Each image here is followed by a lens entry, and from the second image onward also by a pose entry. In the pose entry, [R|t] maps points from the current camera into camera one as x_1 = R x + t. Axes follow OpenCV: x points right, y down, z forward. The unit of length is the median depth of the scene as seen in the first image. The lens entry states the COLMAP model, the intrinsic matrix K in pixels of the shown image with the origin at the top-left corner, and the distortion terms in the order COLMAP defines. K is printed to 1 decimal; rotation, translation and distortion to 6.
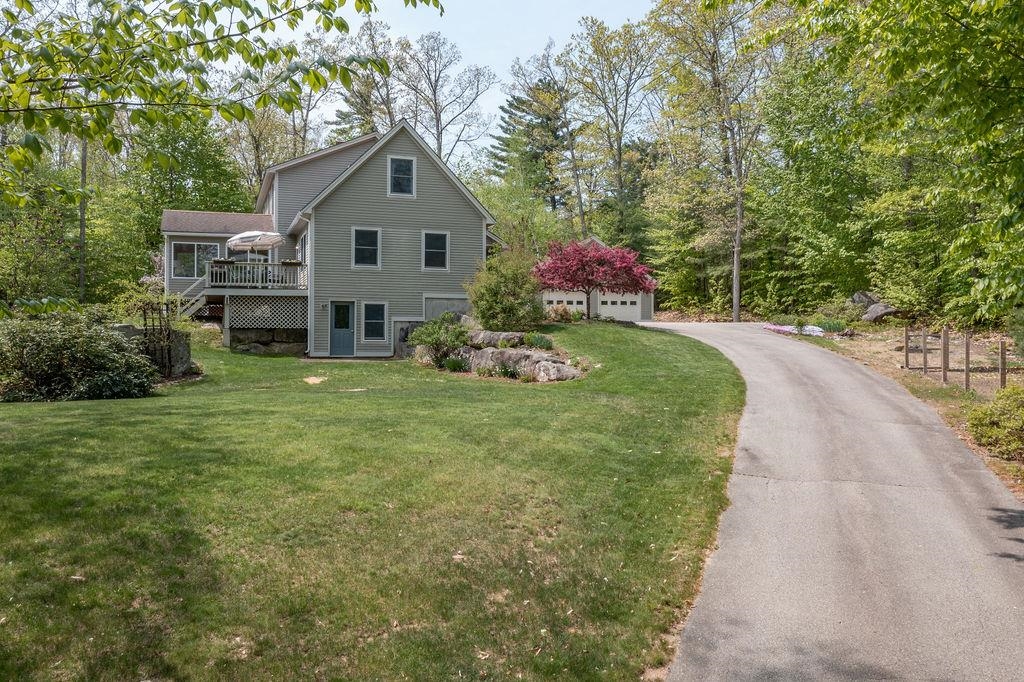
lens RADIAL K [[823.8, 0, 509.6], [0, 823.8, 343.5], [0, 0, 1]] dist [-0.026431, 0.000016]
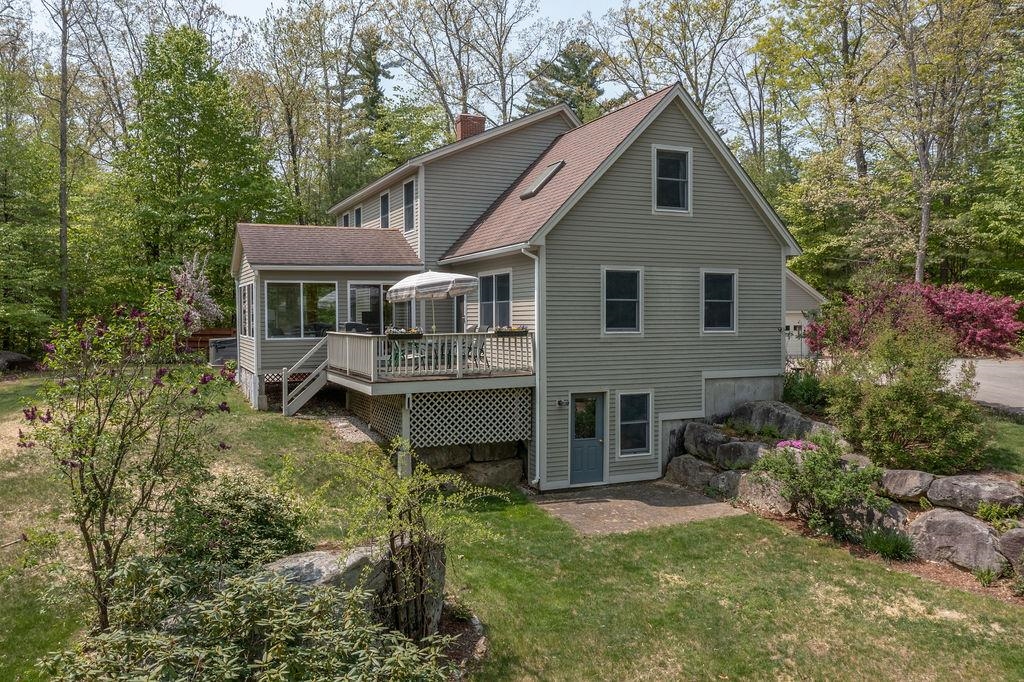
lens RADIAL K [[823.8, 0, 514.8], [0, 823.8, 338.0], [0, 0, 1]] dist [-0.026431, 0.000016]
pose [[0.997313, -0.007795, 0.072848, -0.292807], [0.005658, 0.999549, 0.029496, -0.106336], [-0.073045, -0.029004, 0.996907, 0.407417]]
